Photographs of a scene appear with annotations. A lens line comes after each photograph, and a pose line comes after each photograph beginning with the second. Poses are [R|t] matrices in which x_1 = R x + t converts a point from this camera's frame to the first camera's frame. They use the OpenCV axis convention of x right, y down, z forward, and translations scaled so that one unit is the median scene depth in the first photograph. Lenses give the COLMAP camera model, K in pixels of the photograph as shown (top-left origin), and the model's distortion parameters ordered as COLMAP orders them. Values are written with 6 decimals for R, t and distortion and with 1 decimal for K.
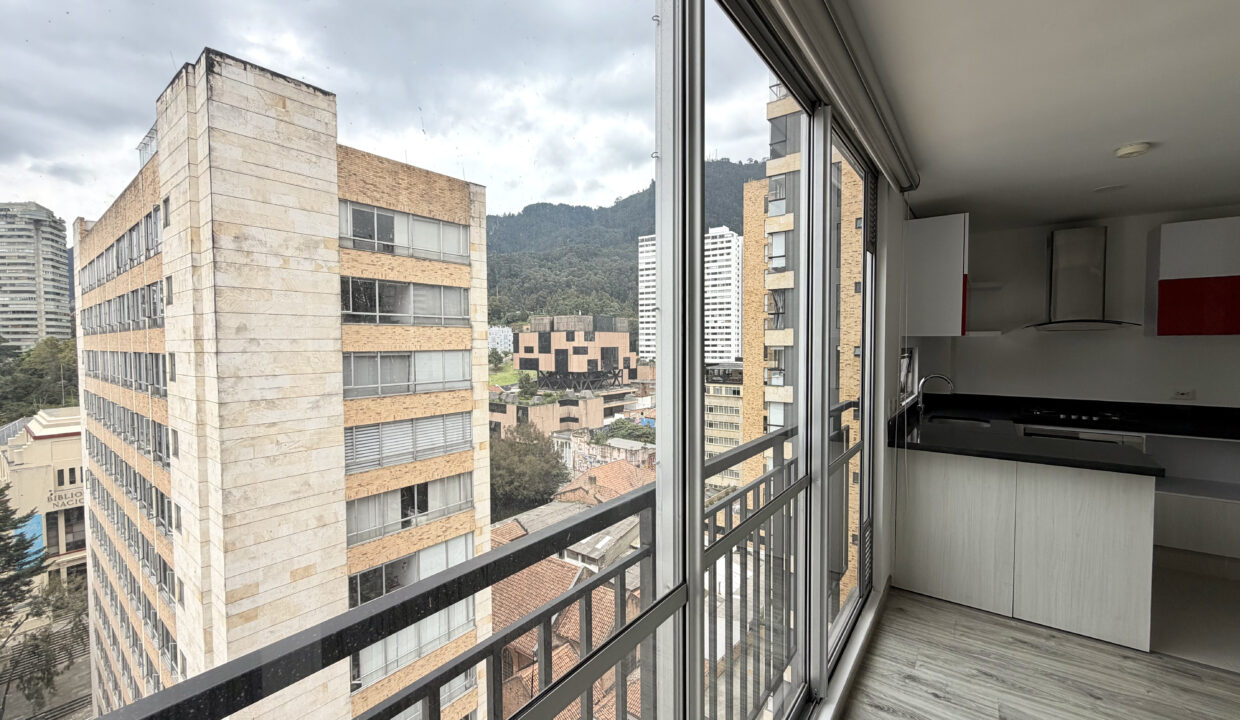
lens RADIAL K [[493.3, 0, 616.3], [0, 493.3, 358.5], [0, 0, 1]] dist [0.001644, -0.000825]
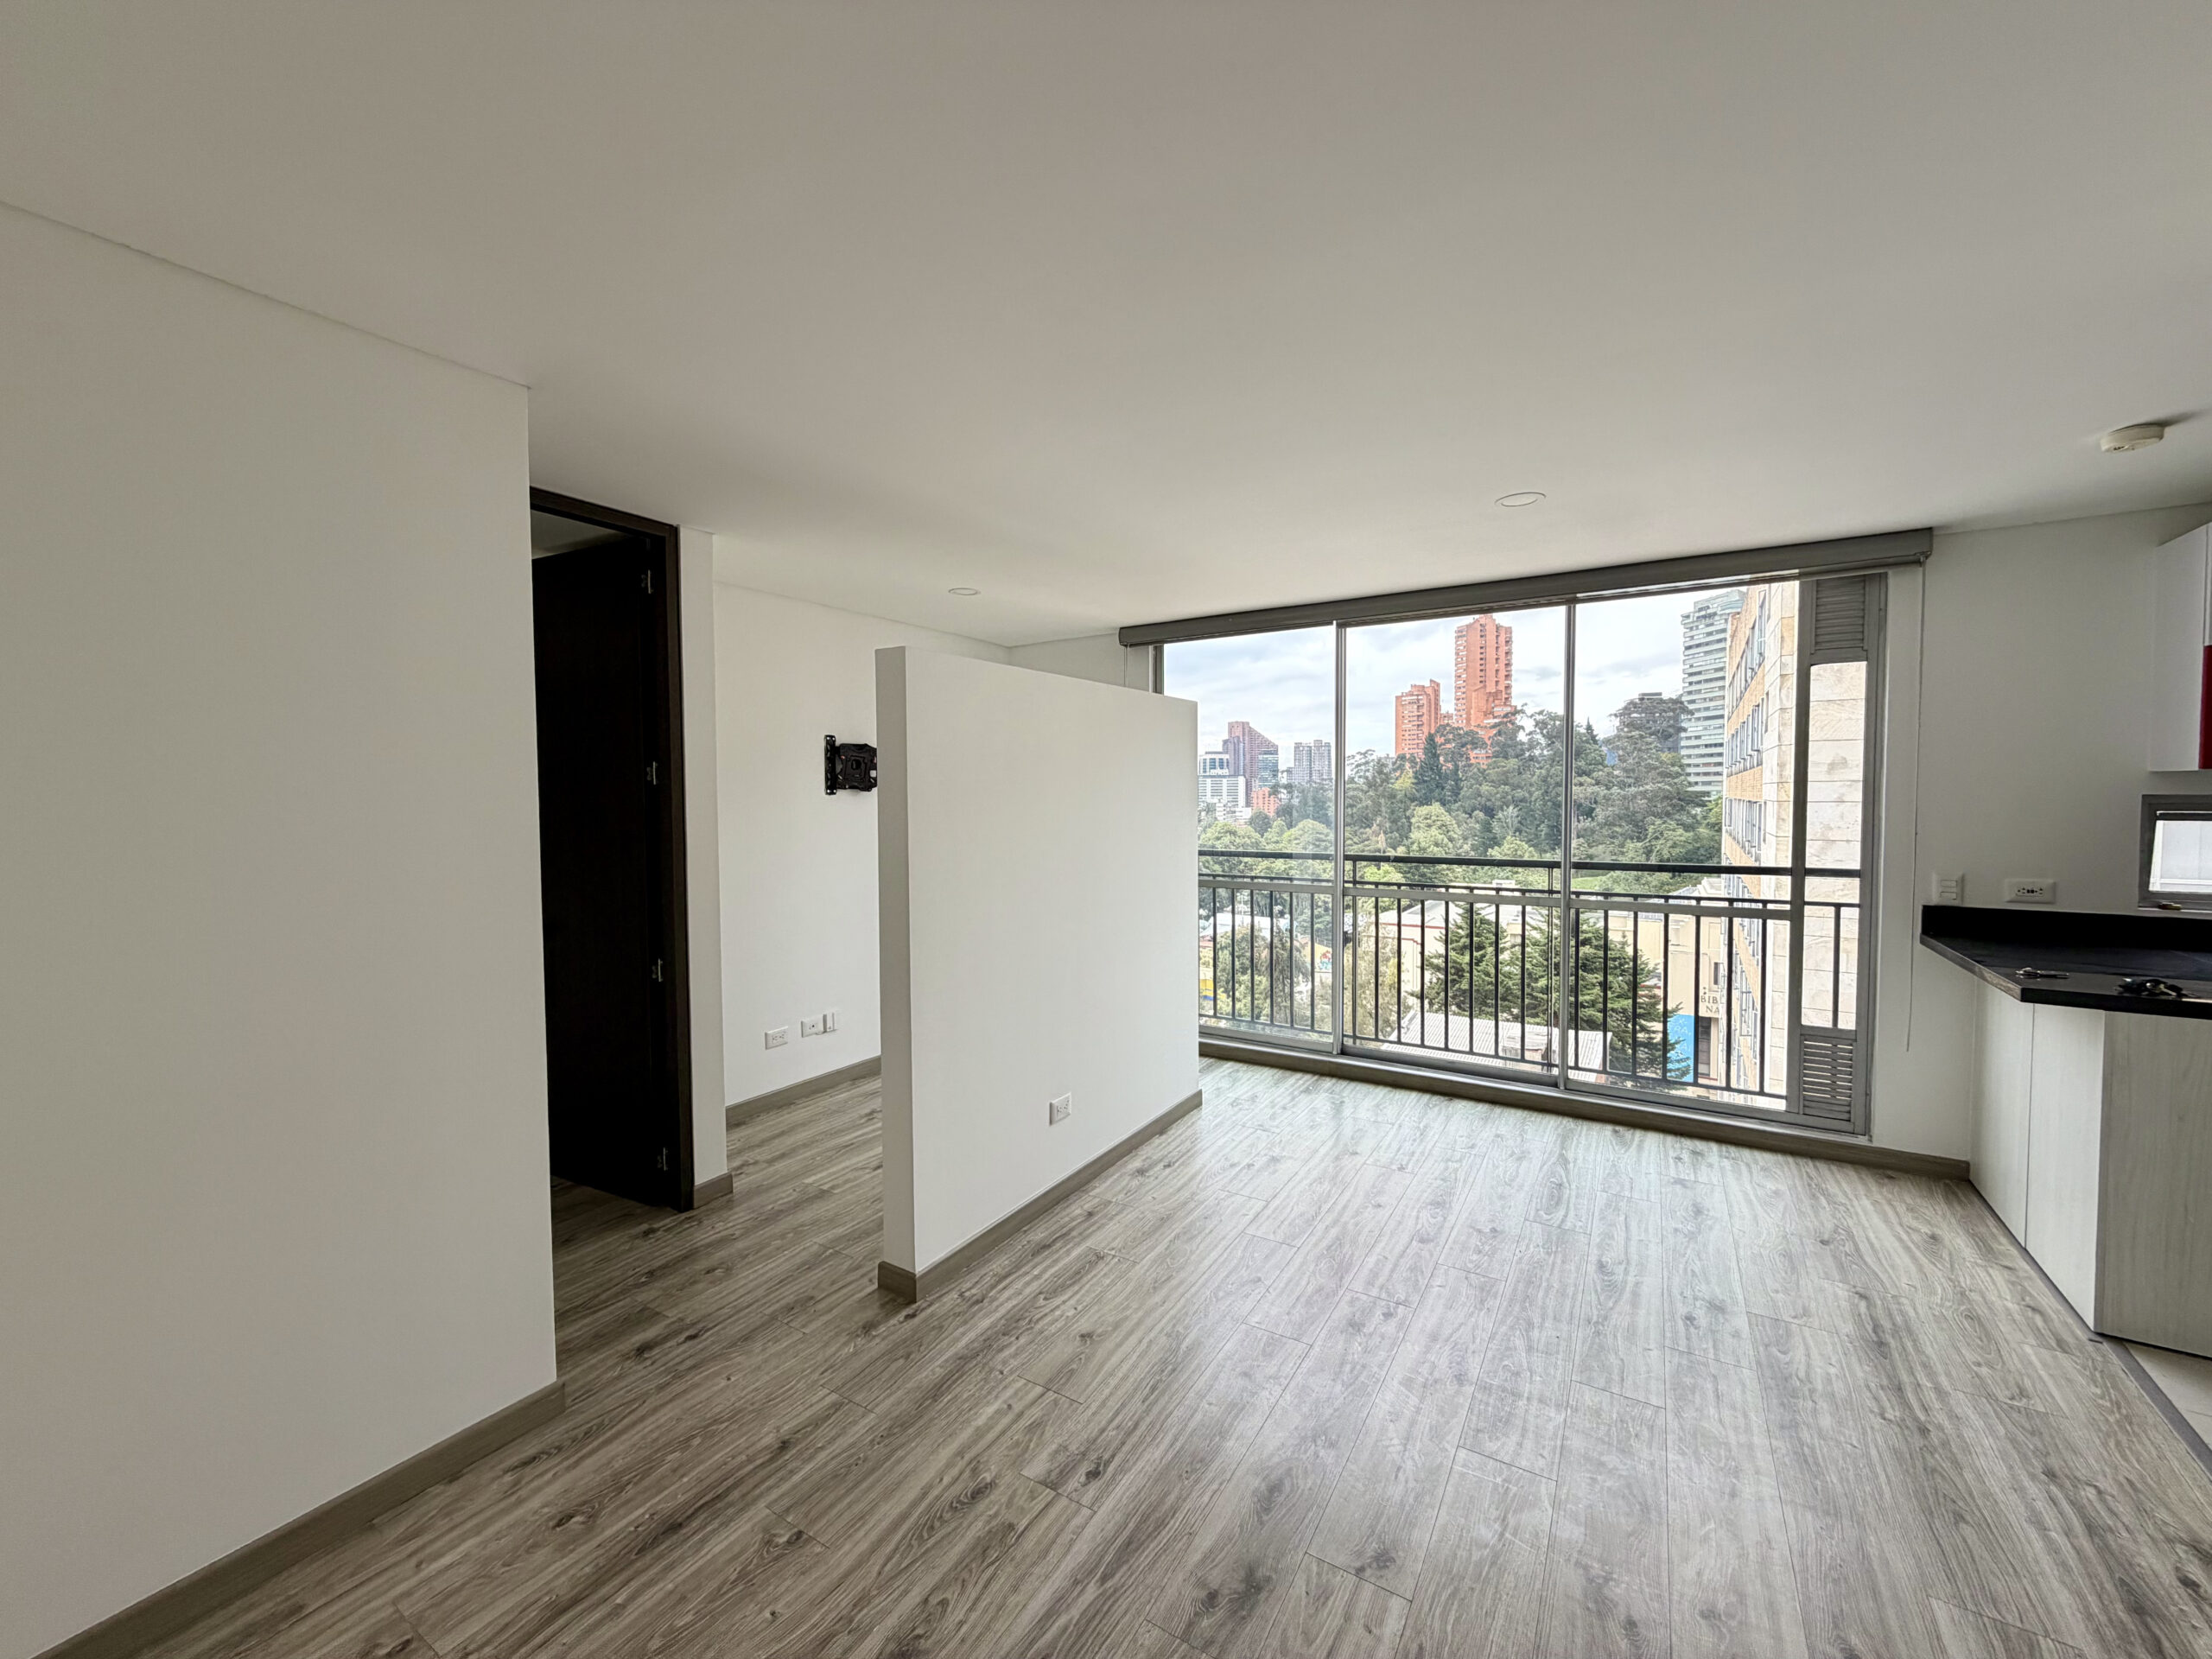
lens RADIAL K [[881.0, 0, 1098.4], [0, 881.0, 826.4], [0, 0, 1]] dist [-0.000281, -0.000073]
pose [[0.074975, 0.040289, -0.996371, 0.244045], [-0.026829, 0.998903, 0.038372, 0.001044], [0.996824, 0.023854, 0.075974, -0.028170]]
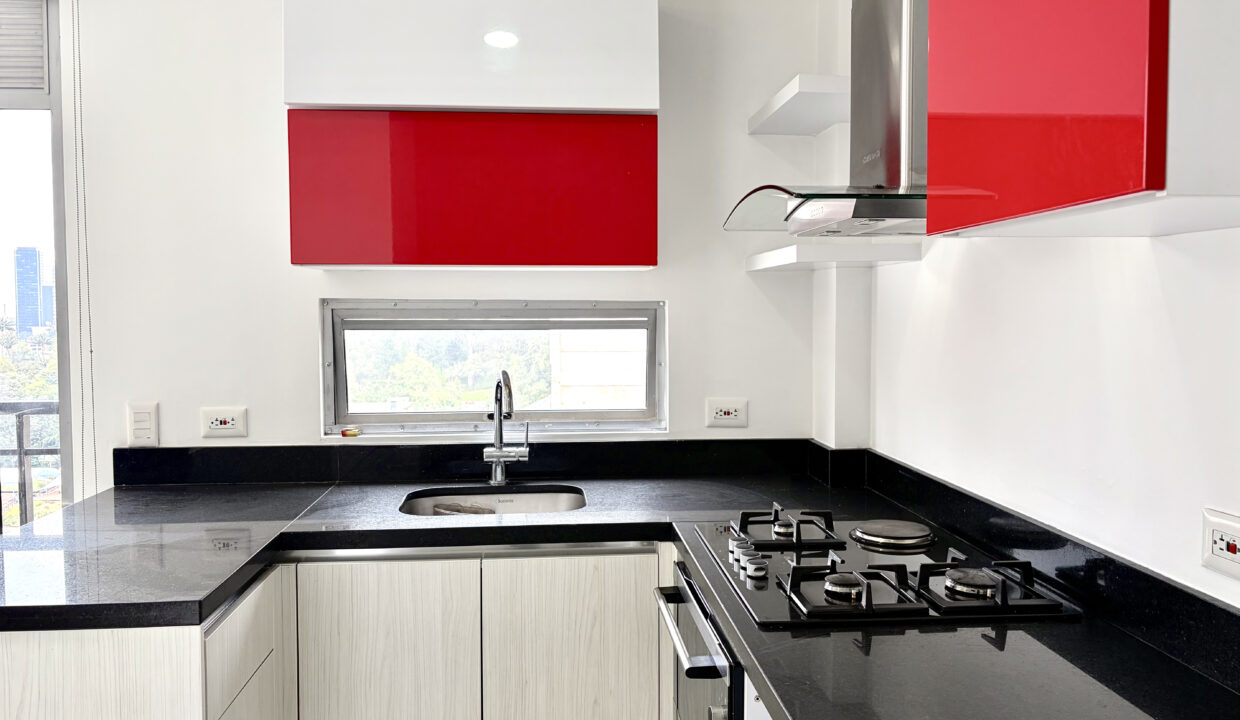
lens RADIAL K [[941.2, 0, 626.6], [0, 941.2, 352.1], [0, 0, 1]] dist [0.036497, -0.028495]
pose [[0.663701, 0.037611, -0.747052, 0.234154], [-0.025098, 0.999292, 0.028013, -0.000675], [0.747577, 0.000157, 0.664175, 0.113332]]
